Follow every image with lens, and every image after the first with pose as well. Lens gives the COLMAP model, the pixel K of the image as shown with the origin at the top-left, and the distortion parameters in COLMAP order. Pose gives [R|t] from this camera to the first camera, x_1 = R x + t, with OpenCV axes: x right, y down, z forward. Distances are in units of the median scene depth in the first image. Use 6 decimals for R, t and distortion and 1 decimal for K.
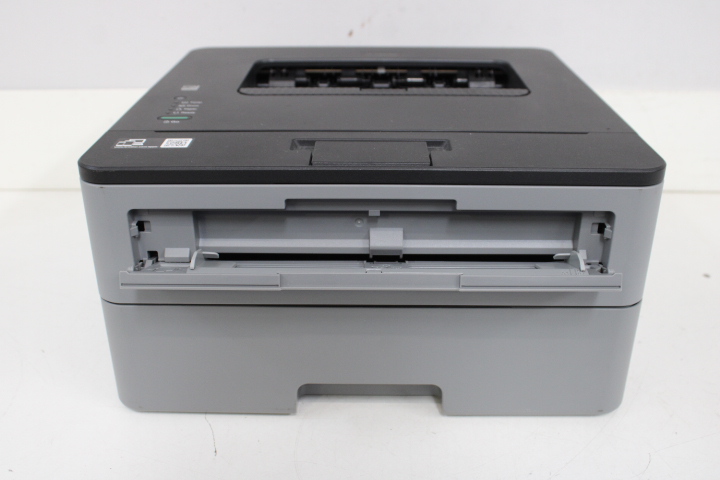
lens RADIAL K [[785.5, 0, 357.7], [0, 785.5, 242.2], [0, 0, 1]] dist [-0.099548, 0.000000]
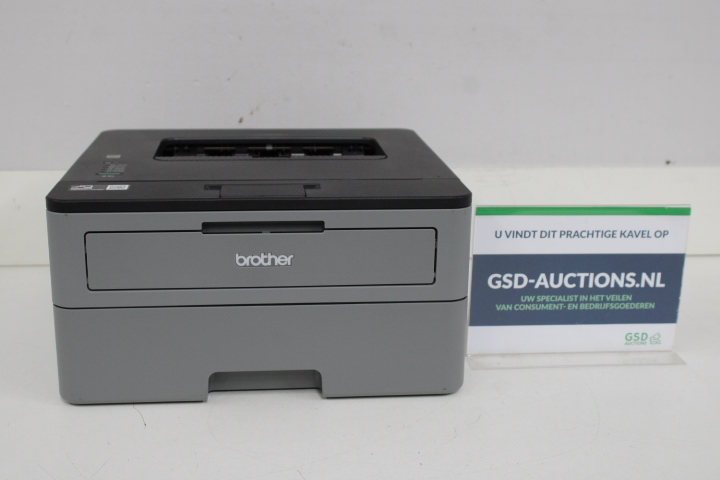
lens RADIAL K [[1038.7, 0, 358.7], [0, 1038.7, 235.8], [0, 0, 1]] dist [-0.016139, 0.000000]
pose [[0.993232, -0.014901, 0.115185, -0.025830], [0.035056, 0.983945, -0.174995, 0.271177], [-0.110728, 0.177849, 0.977808, -0.746973]]
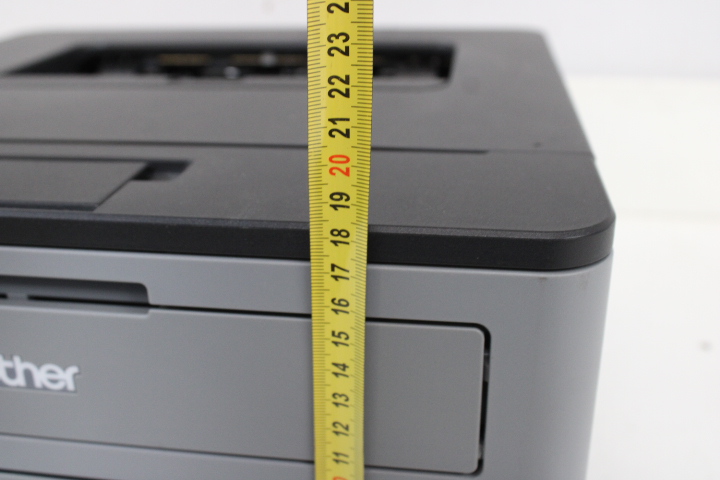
lens RADIAL K [[824.9, 0, 365.5], [0, 824.9, 243.8], [0, 0, 1]] dist [-0.058319, 0.000000]
pose [[0.991939, 0.037312, -0.121096, 0.284254], [-0.042450, 0.998292, -0.040131, -0.056964], [0.119392, 0.044948, 0.991829, 0.467156]]
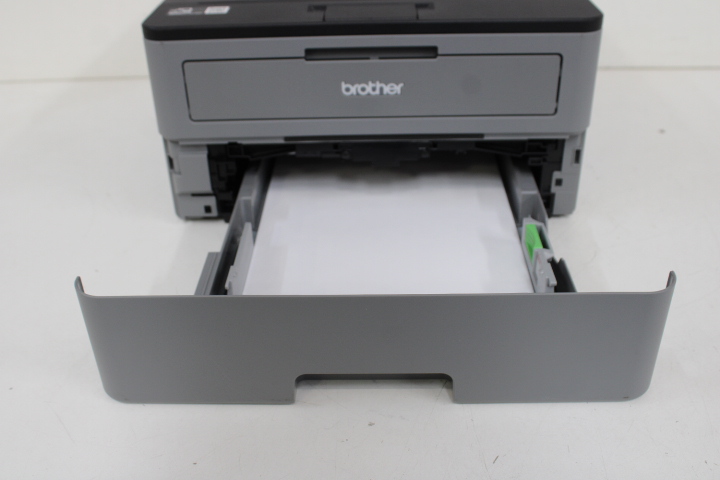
lens RADIAL K [[785.5, 0, 358.4], [0, 785.5, 236.5], [0, 0, 1]] dist [-0.099548, 0.000000]
pose [[0.999686, -0.018898, -0.016477, 0.009927], [0.020278, 0.995907, 0.088075, 0.126829], [0.014745, -0.088382, 0.995978, -0.269785]]
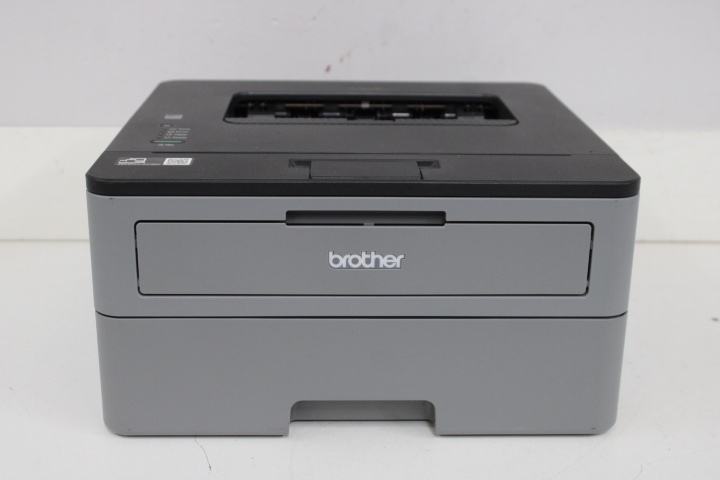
lens RADIAL K [[1101.7, 0, 365.1], [0, 1101.7, 243.4], [0, 0, 1]] dist [-0.022061, 0.000000]
pose [[0.998592, -0.000172, 0.053056, -0.058434], [0.006508, 0.992840, -0.119272, 0.151719], [-0.052655, 0.119449, 0.991443, -0.436790]]
